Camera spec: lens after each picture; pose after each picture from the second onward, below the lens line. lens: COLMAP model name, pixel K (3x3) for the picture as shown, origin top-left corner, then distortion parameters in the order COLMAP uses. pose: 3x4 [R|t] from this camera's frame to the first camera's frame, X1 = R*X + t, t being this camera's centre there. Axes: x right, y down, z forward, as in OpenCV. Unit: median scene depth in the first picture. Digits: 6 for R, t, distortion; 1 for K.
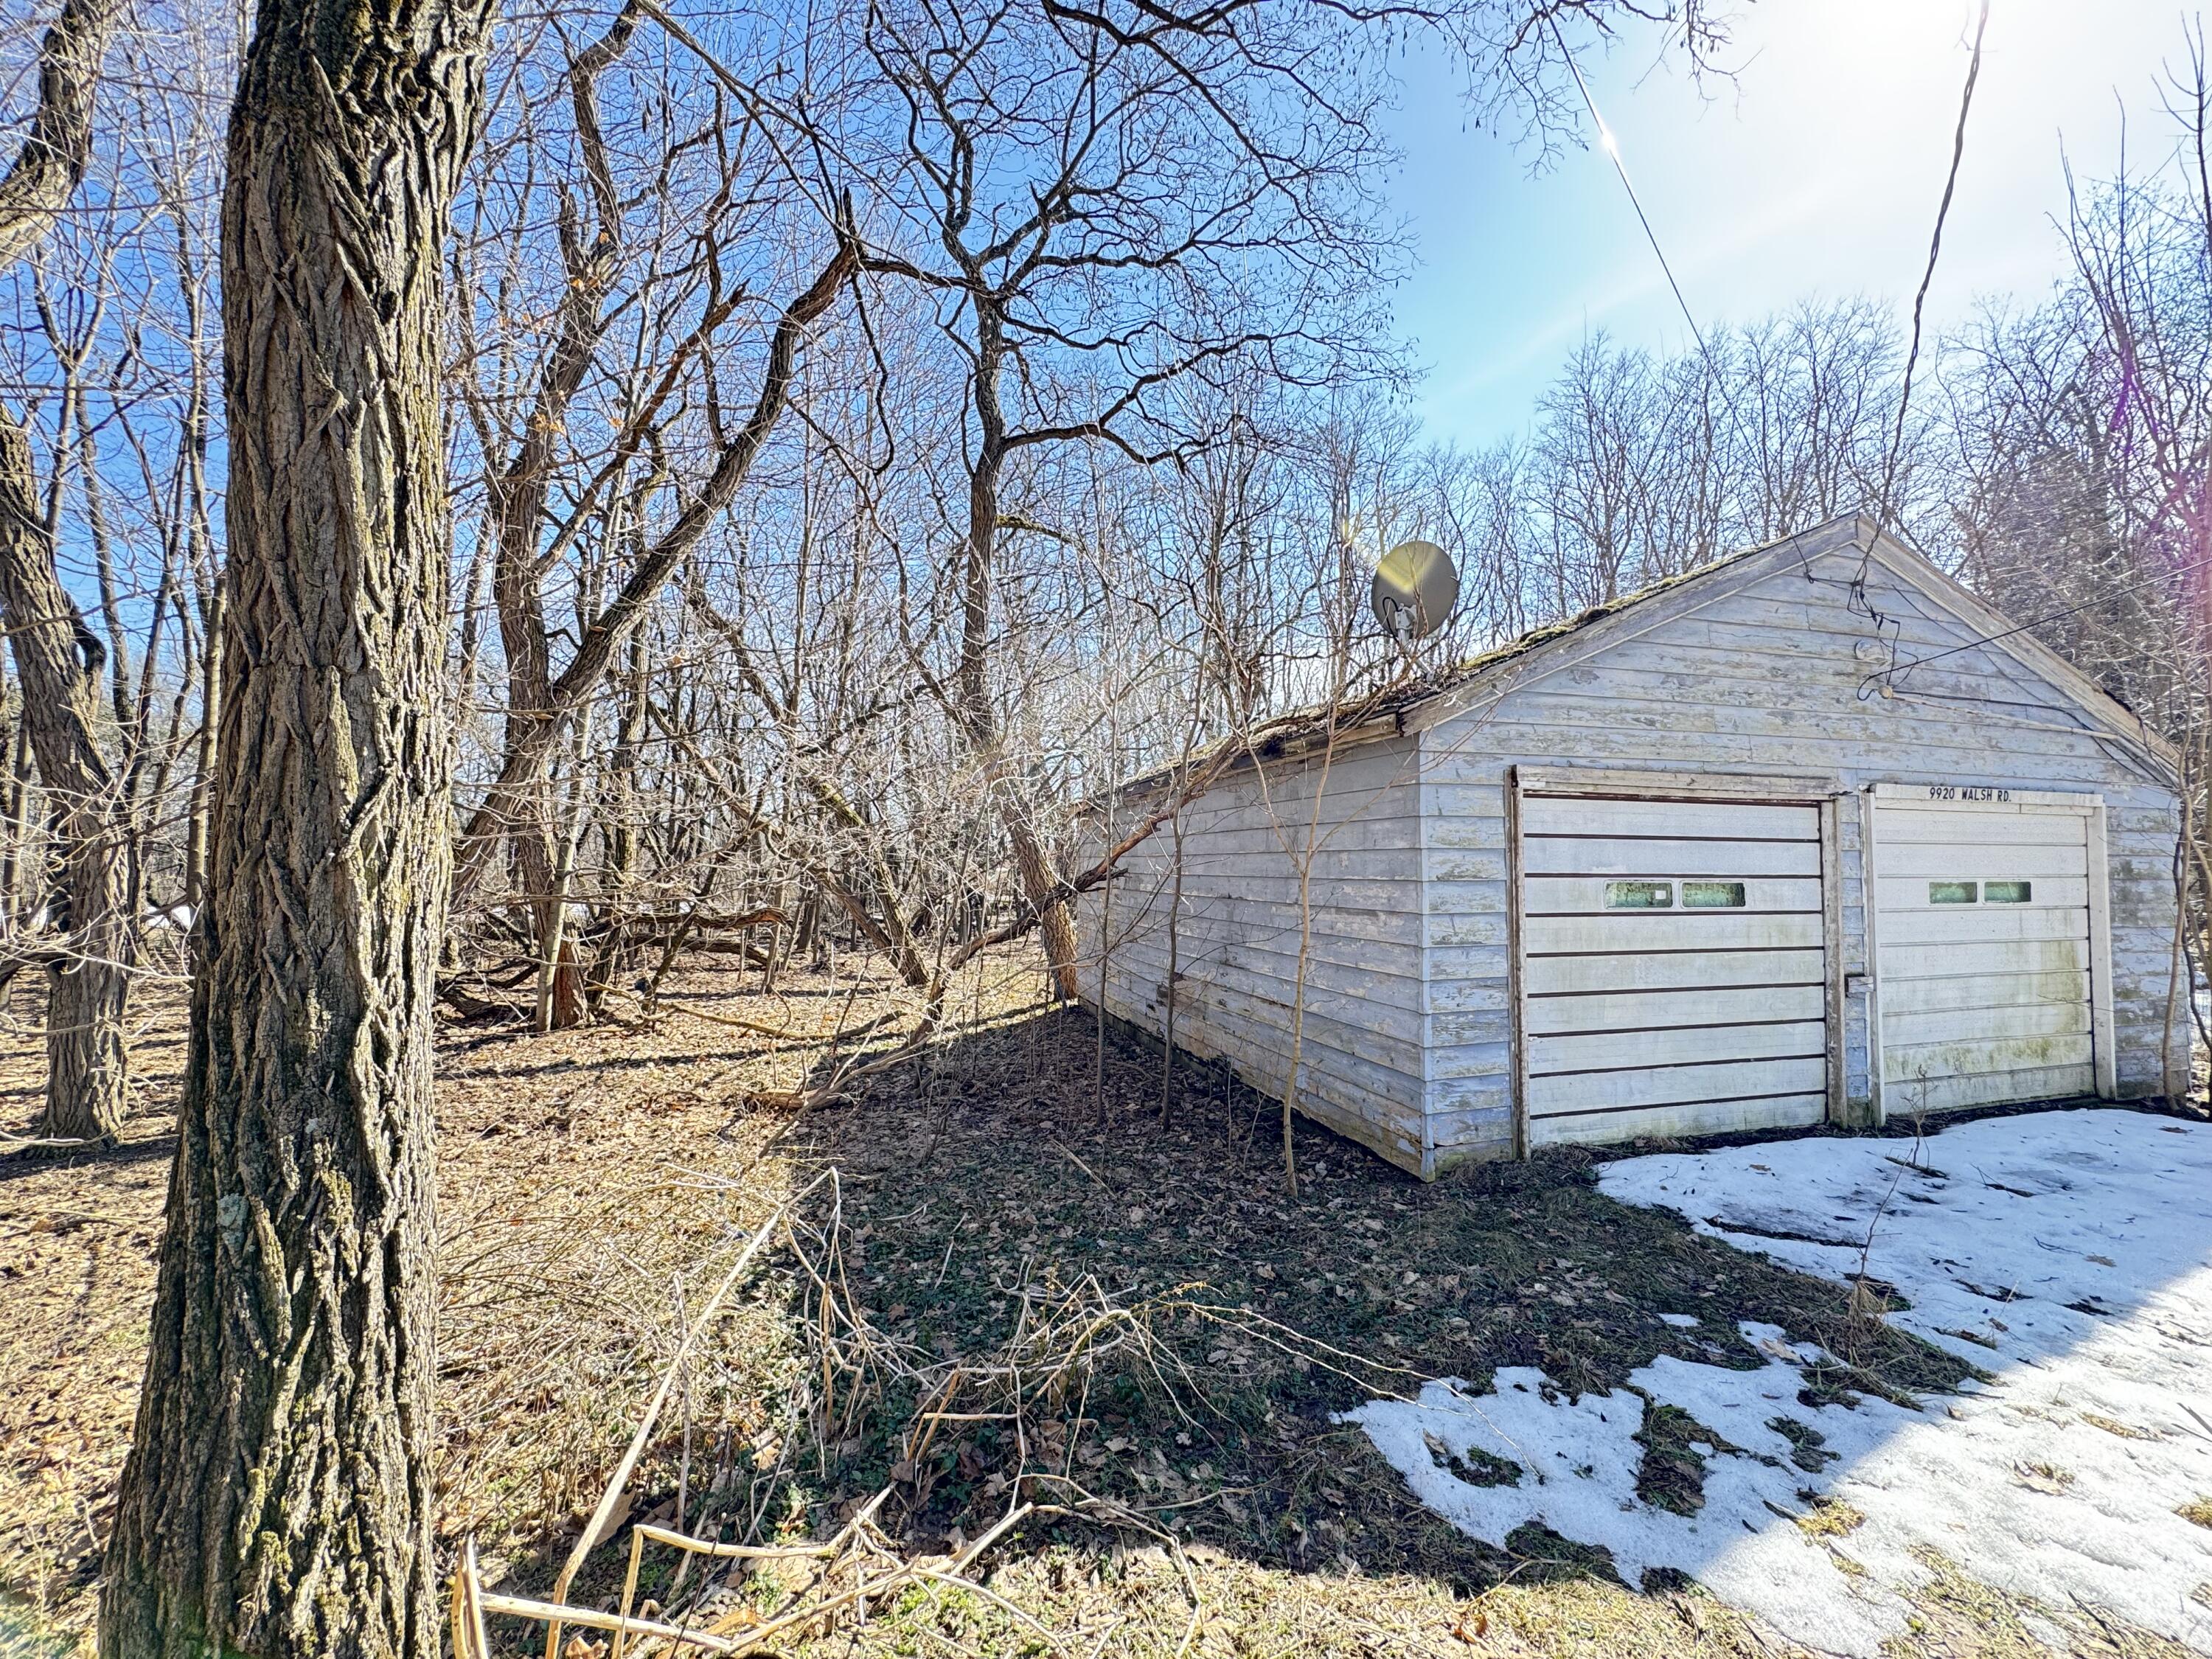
lens RADIAL K [[890.3, 0, 1106.0], [0, 890.3, 829.5], [0, 0, 1]] dist [-0.001763, -0.000238]
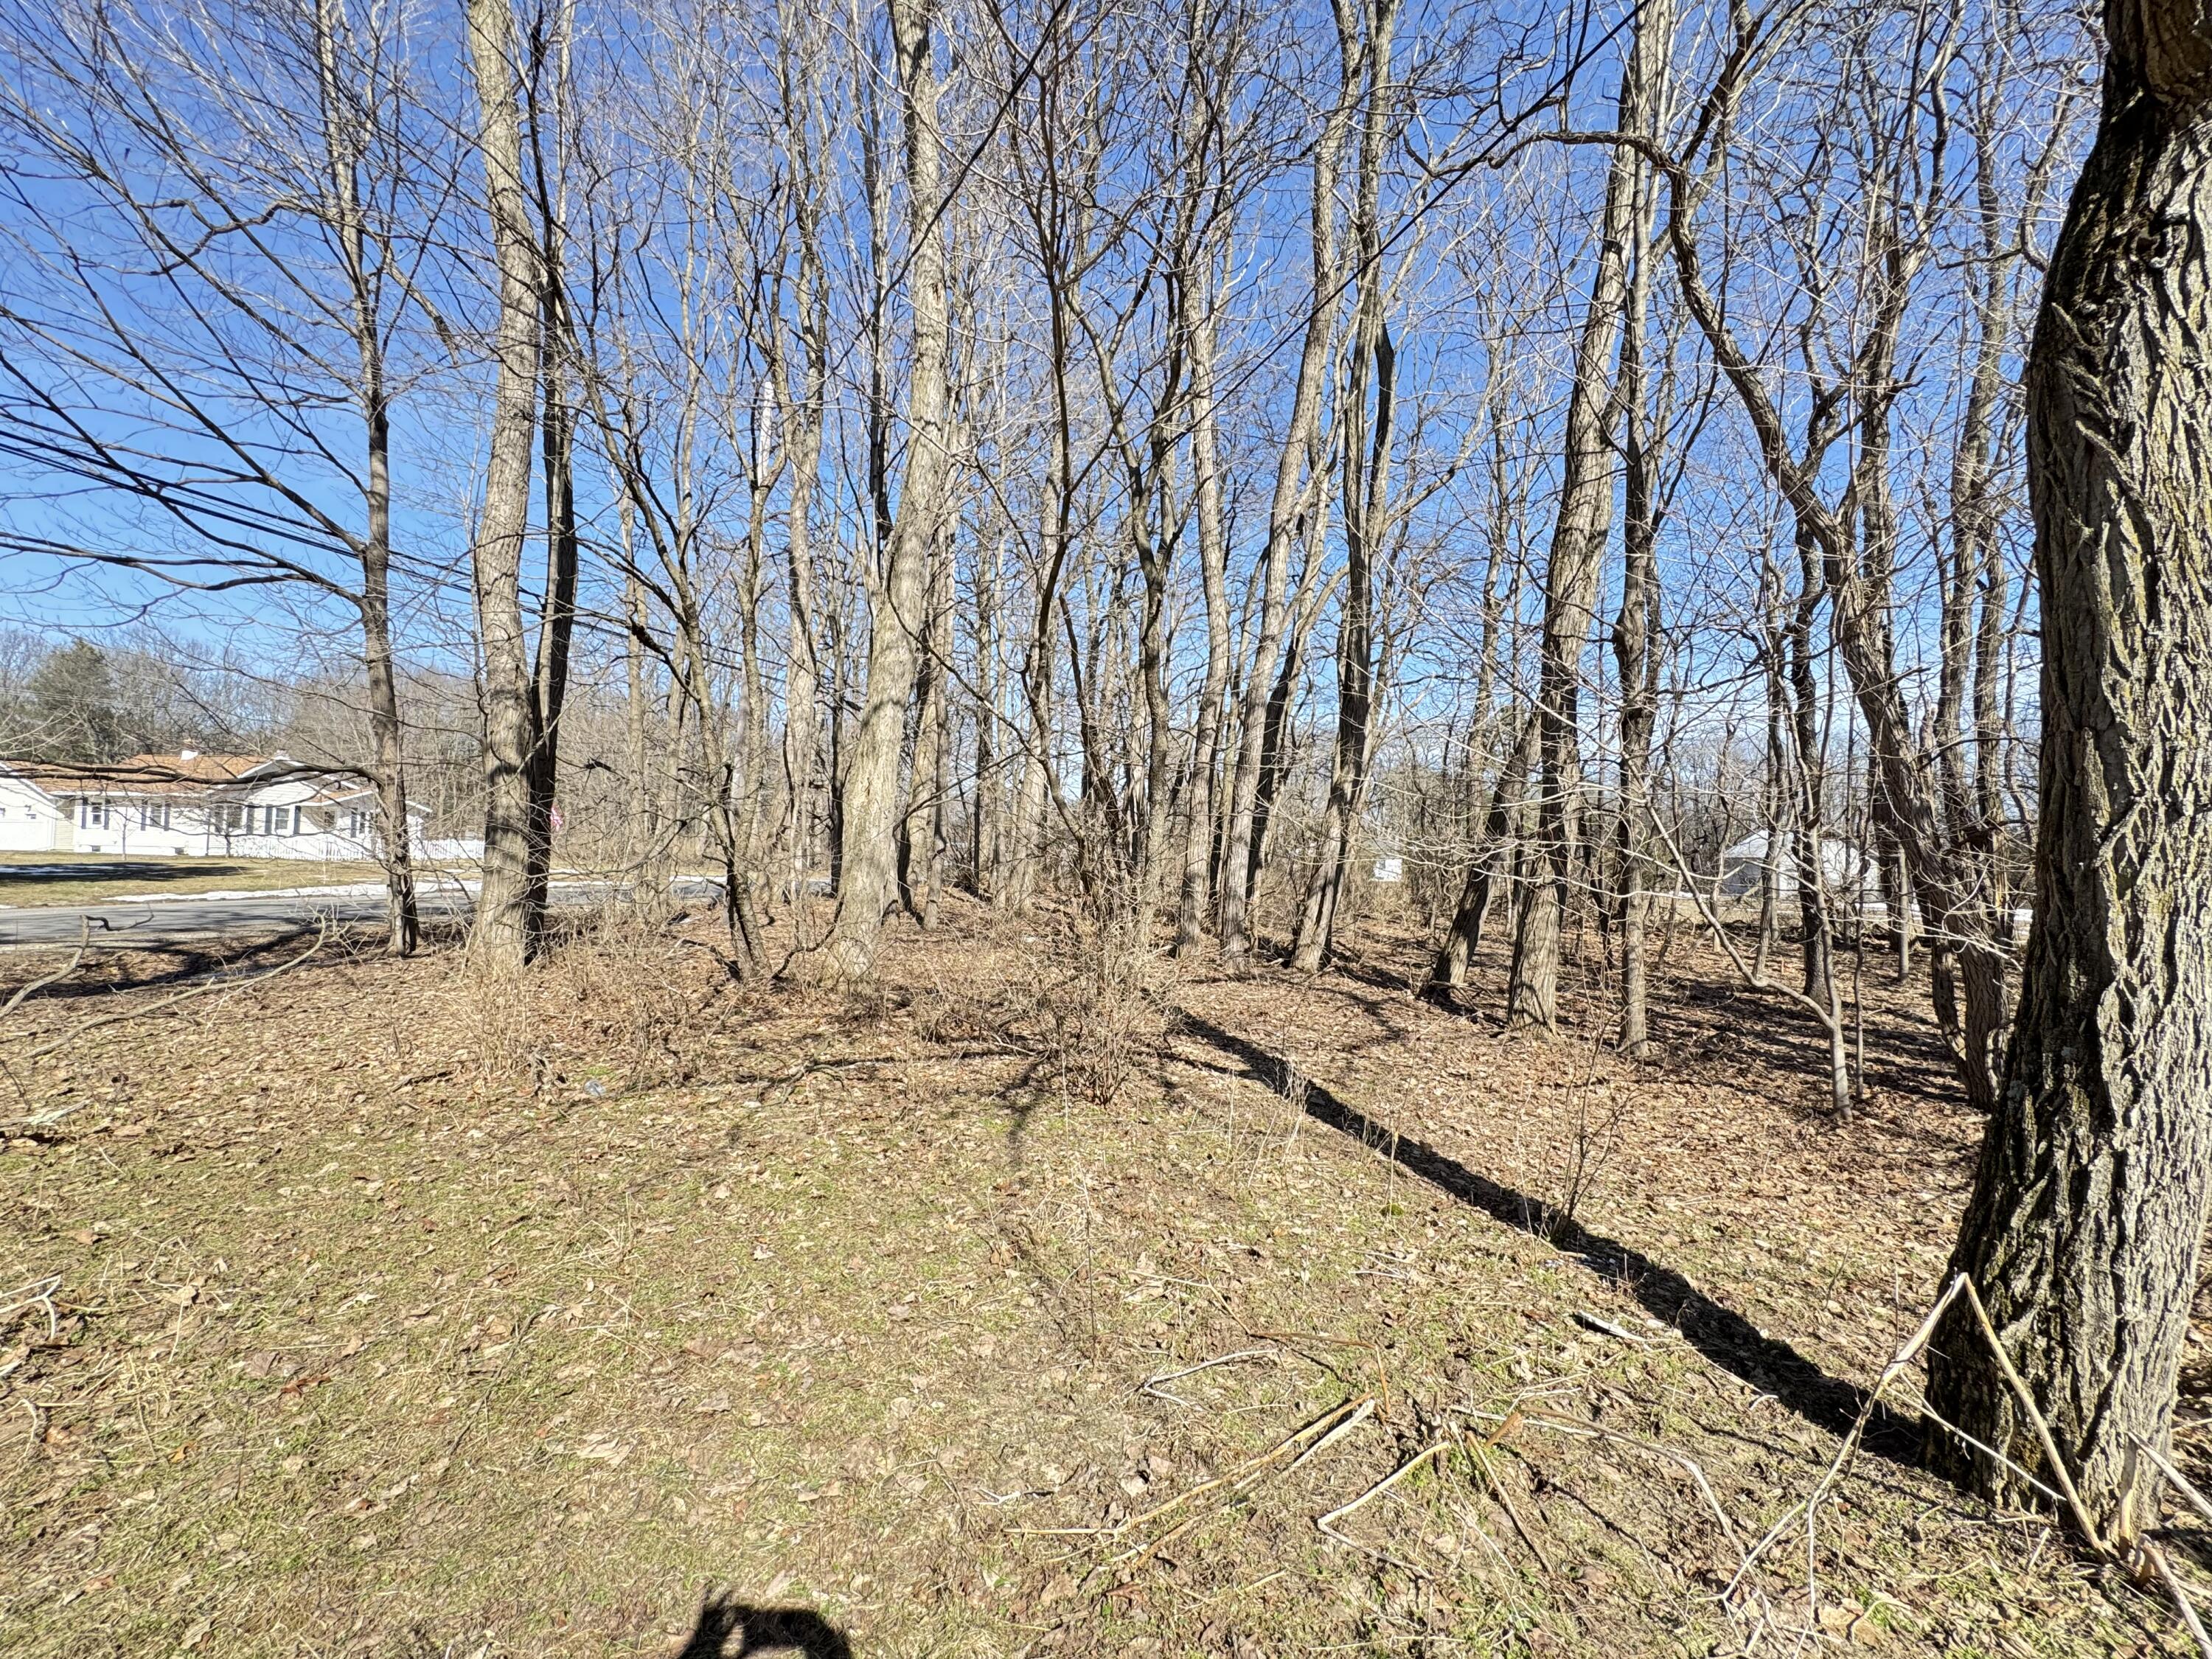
lens RADIAL K [[890.3, 0, 1106.0], [0, 890.3, 829.5], [0, 0, 1]] dist [-0.001763, -0.000238]
pose [[-0.413399, -0.016476, -0.910401, 1.018233], [0.028904, 0.999095, -0.031206, -0.026809], [0.910091, -0.039215, -0.412548, 0.178144]]
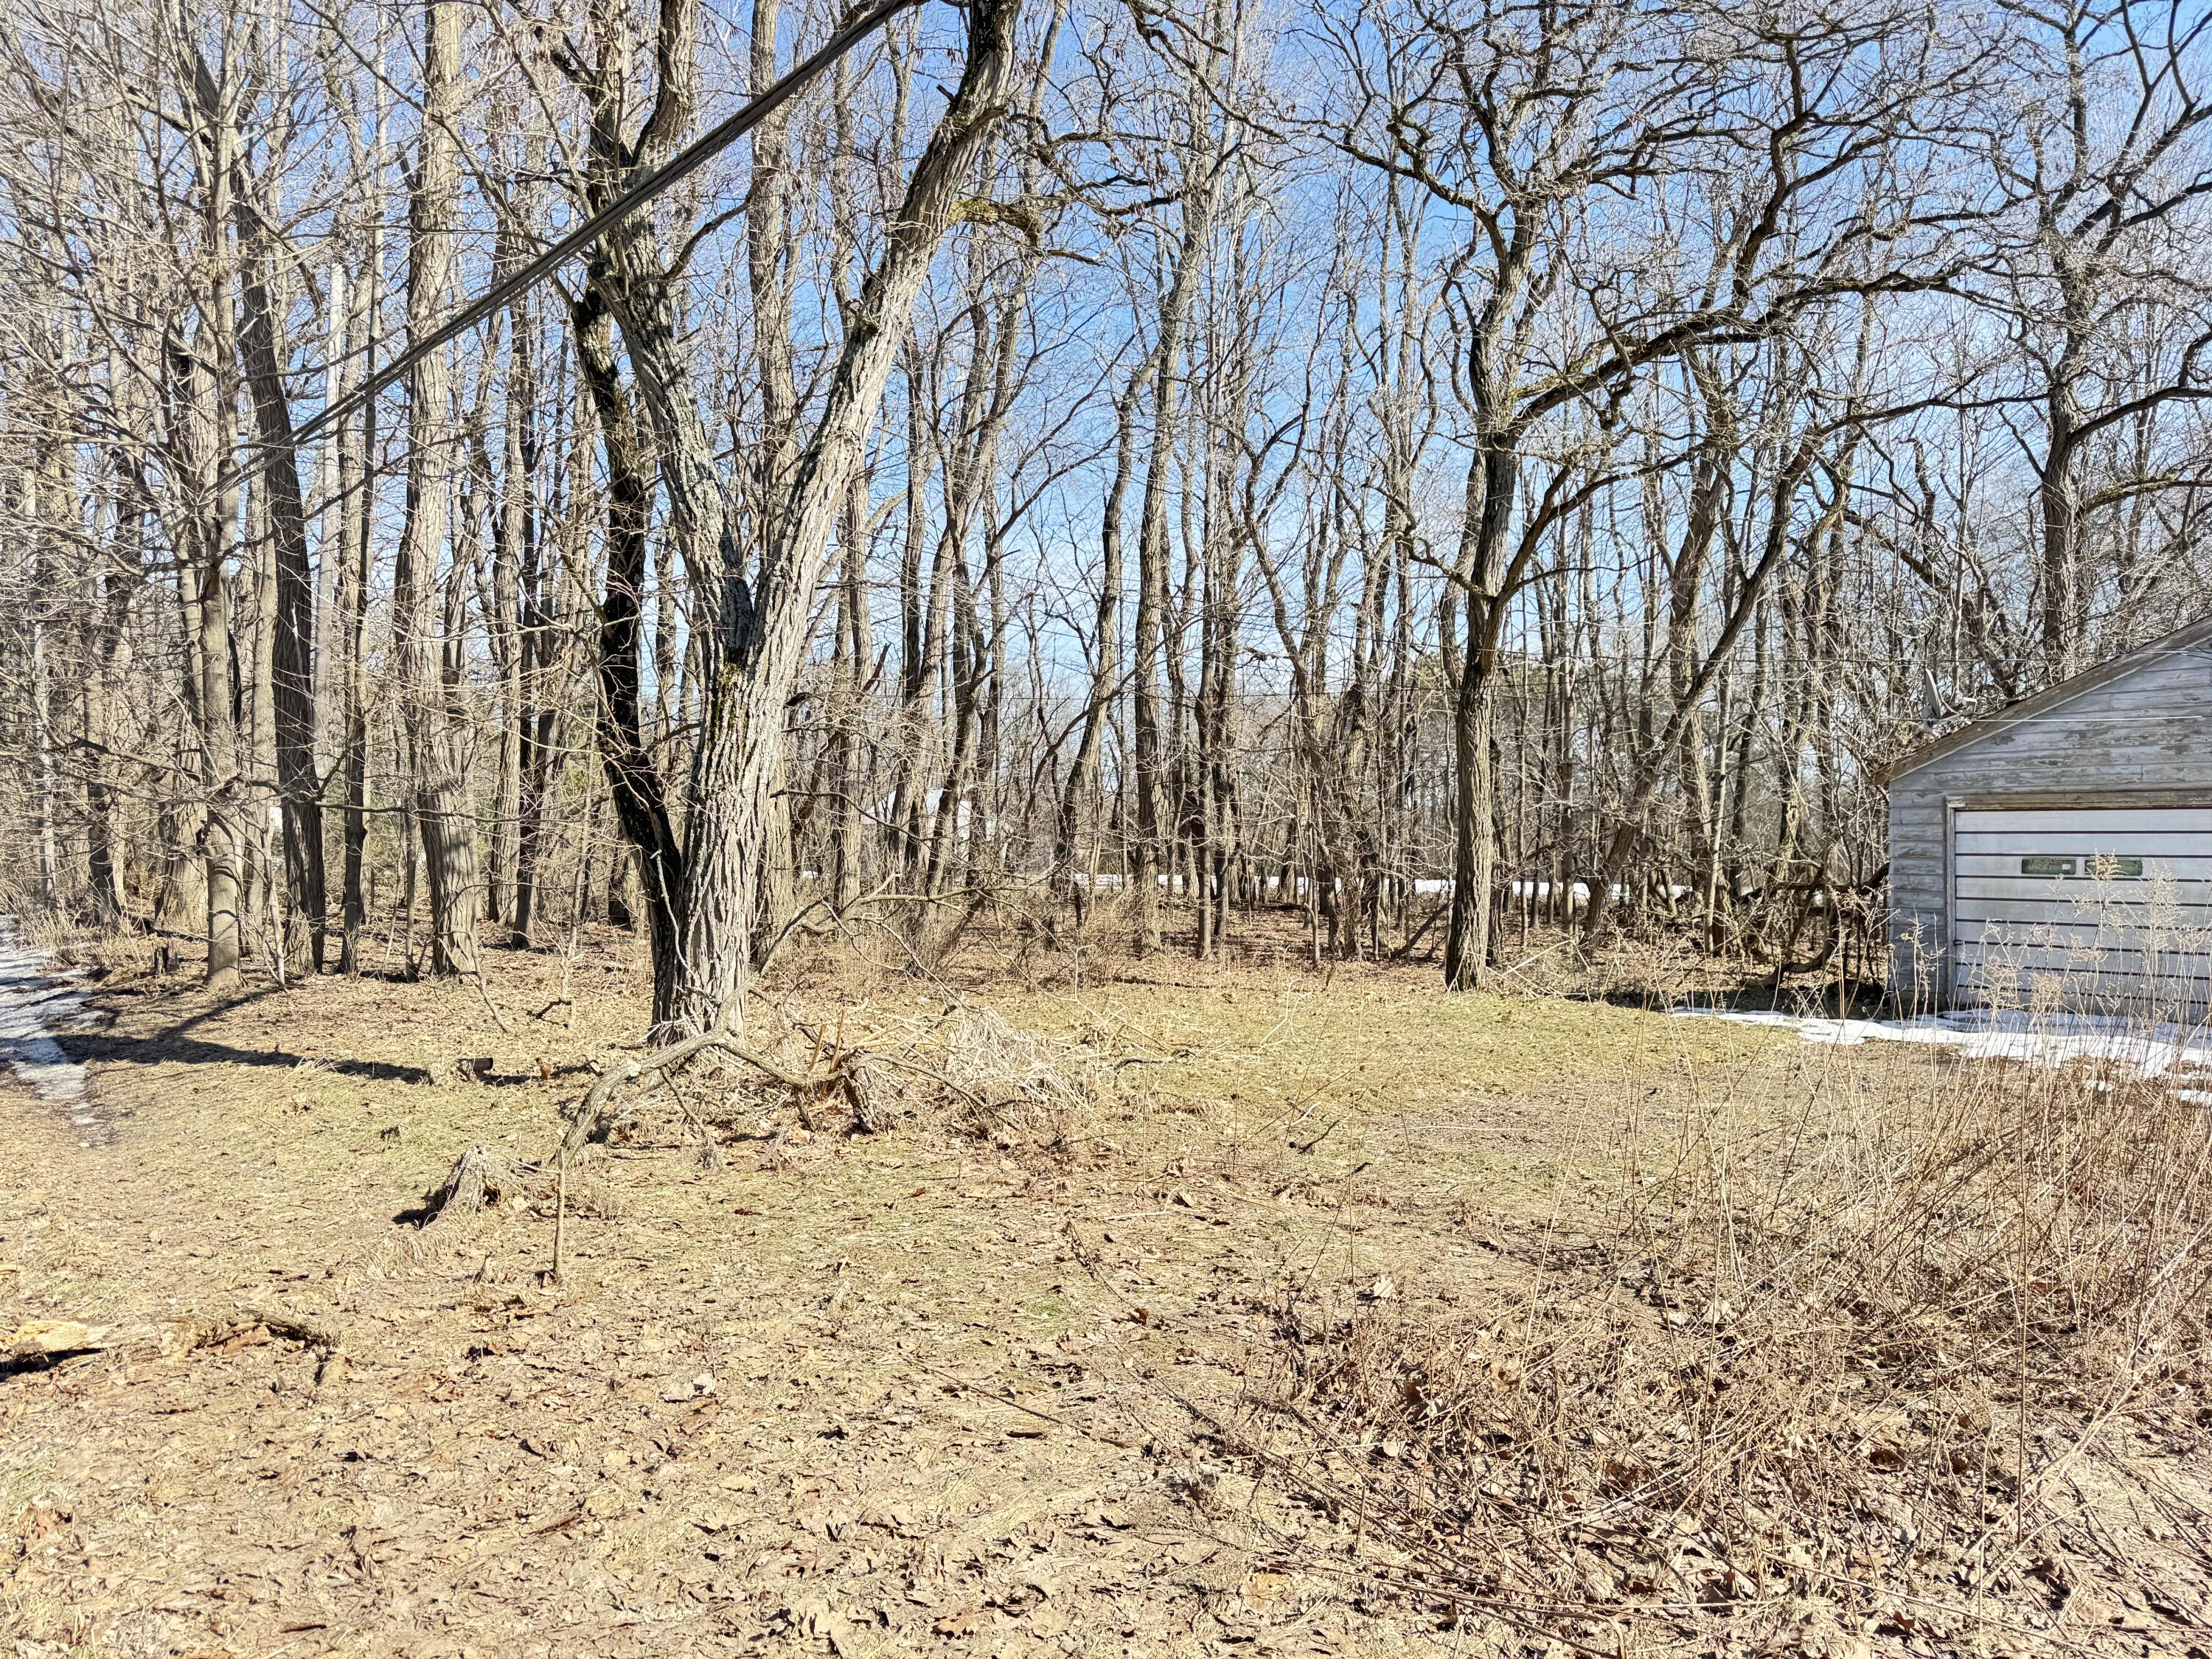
lens RADIAL K [[1541.4, 0, 1106.0], [0, 1541.4, 829.5], [0, 0, 1]] dist [0.072923, -0.074590]
pose [[0.400641, -0.011543, -0.916162, 7.120418], [0.034557, 0.999400, 0.002520, -0.178592], [0.915583, -0.032670, 0.400799, -4.957423]]
